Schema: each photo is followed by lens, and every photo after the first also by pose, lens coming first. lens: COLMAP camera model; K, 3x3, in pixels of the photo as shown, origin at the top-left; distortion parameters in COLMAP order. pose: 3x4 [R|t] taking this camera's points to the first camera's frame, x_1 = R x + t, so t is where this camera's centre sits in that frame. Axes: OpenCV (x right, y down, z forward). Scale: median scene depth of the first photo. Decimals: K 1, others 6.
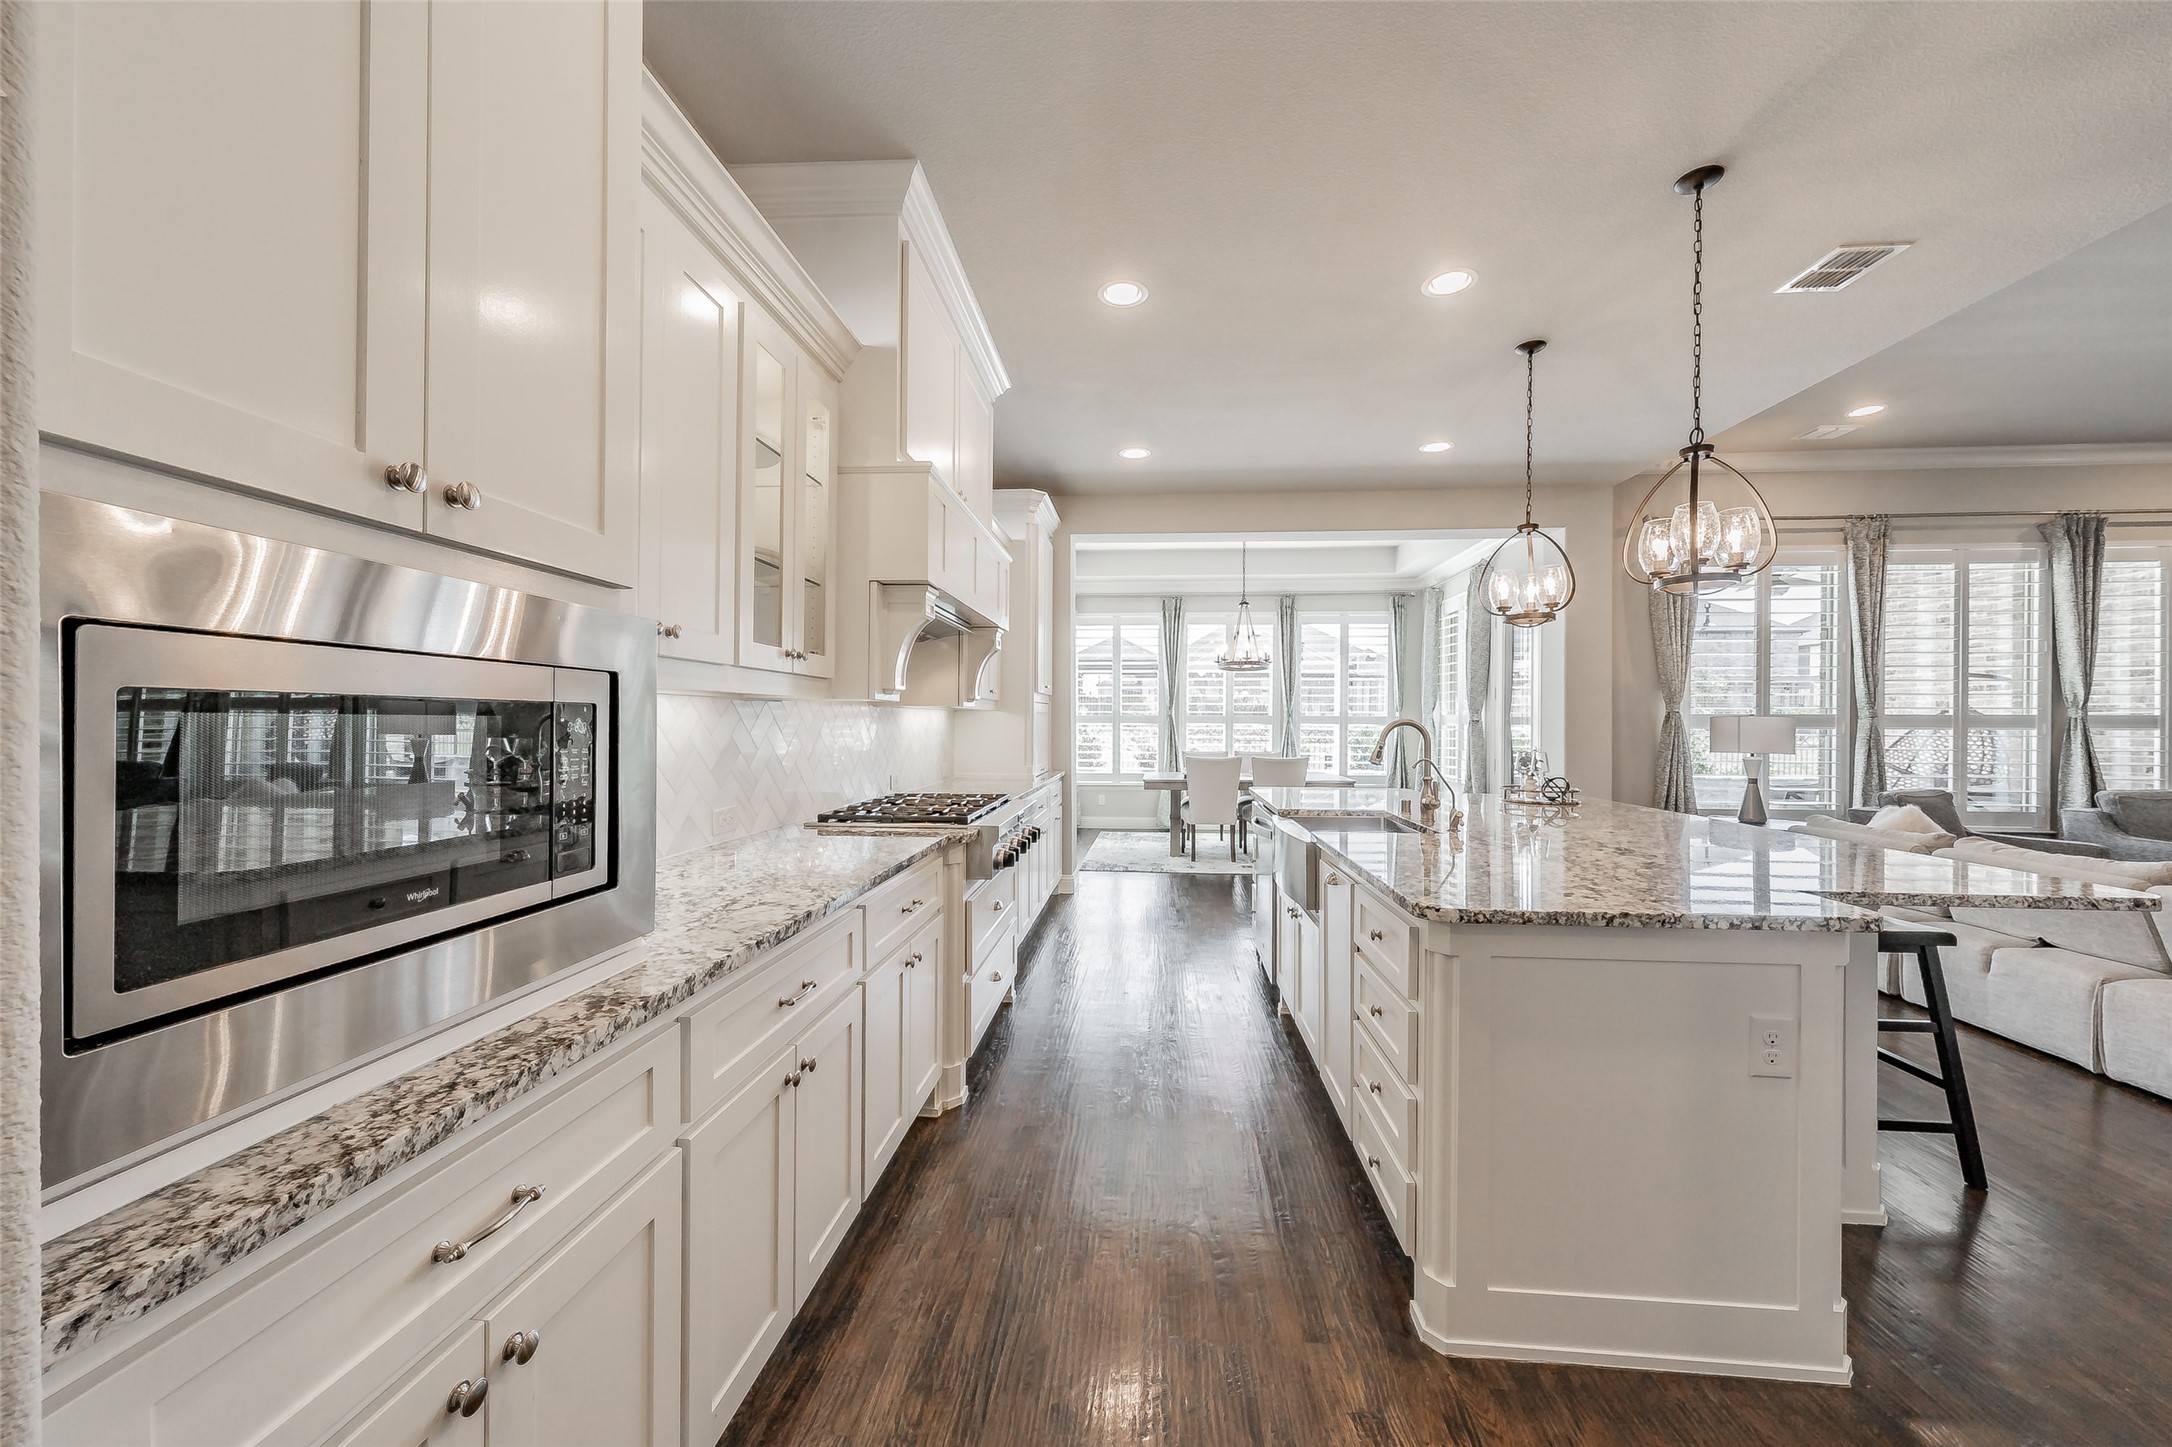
lens RADIAL K [[757.1, 0, 1083.3], [0, 757.1, 719.6], [0, 0, 1]] dist [-0.009503, 0.000115]
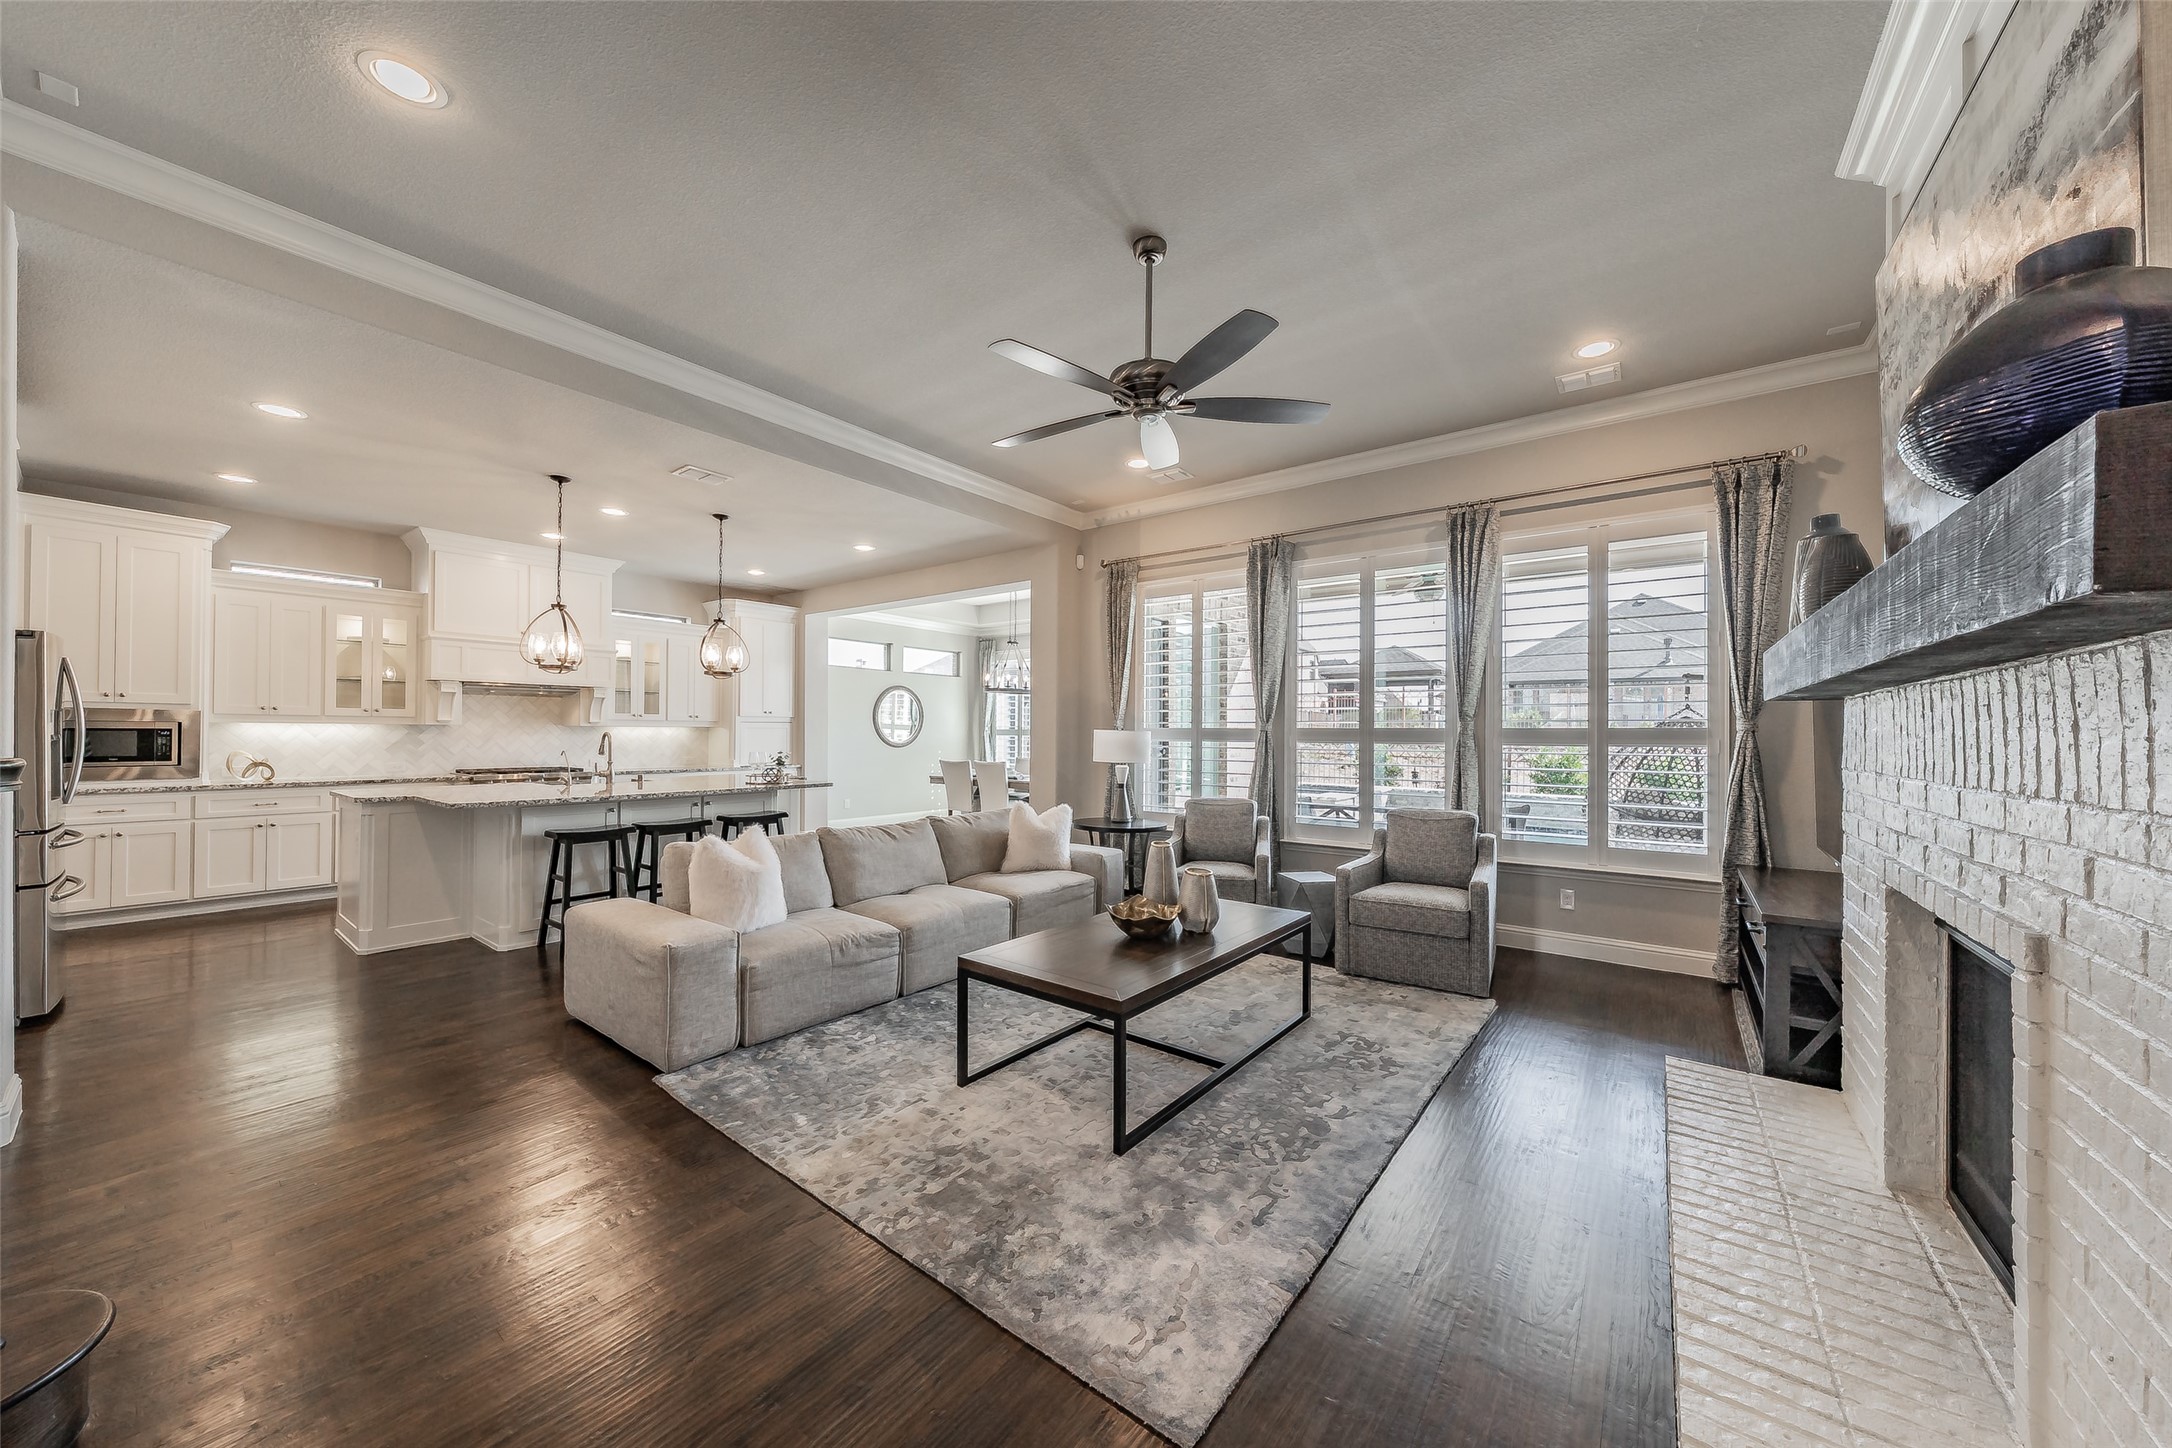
lens RADIAL K [[744.2, 0, 1089.3], [0, 744.2, 731.5], [0, 0, 1]] dist [0.000344, -0.000201]
pose [[0.852933, 0.000555, -0.522021, 1.403129], [-0.001096, 0.999999, -0.000728, -0.001456], [0.522020, 0.001193, 0.852933, -0.008934]]
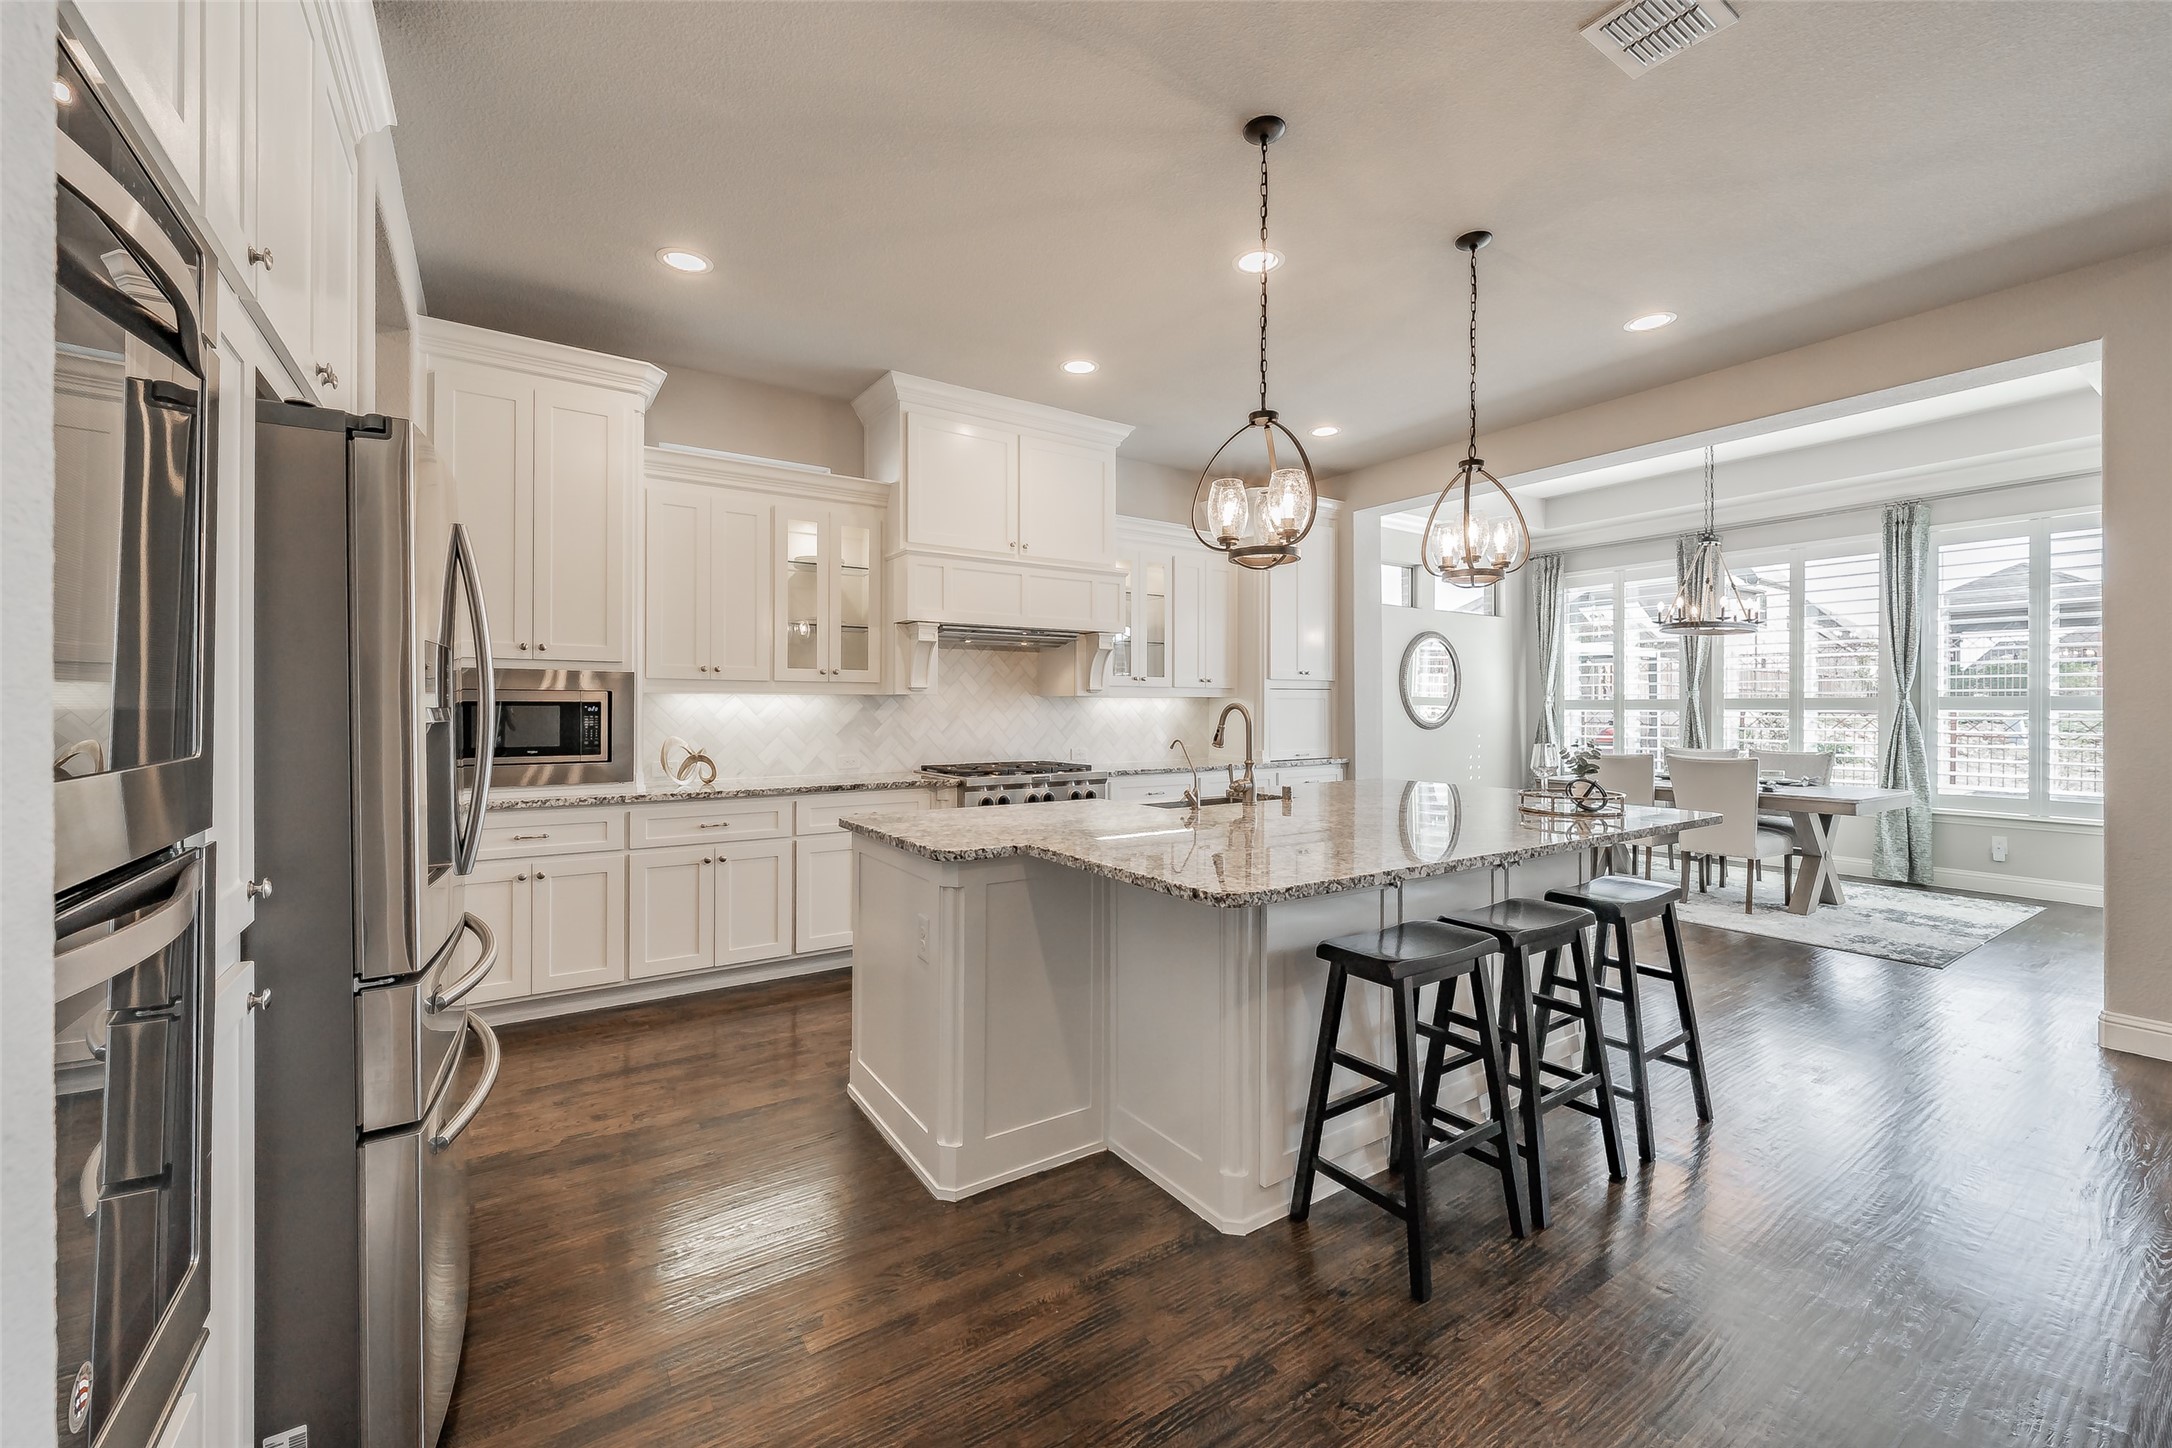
lens RADIAL K [[856.3, 0, 1086.6], [0, 856.3, 708.1], [0, 0, 1]] dist [0.009191, 0.000082]
pose [[0.635008, -0.003173, -0.772499, 0.656382], [0.004326, 0.999990, -0.000551, 0.002530], [0.772494, -0.002992, 0.635015, 0.057908]]
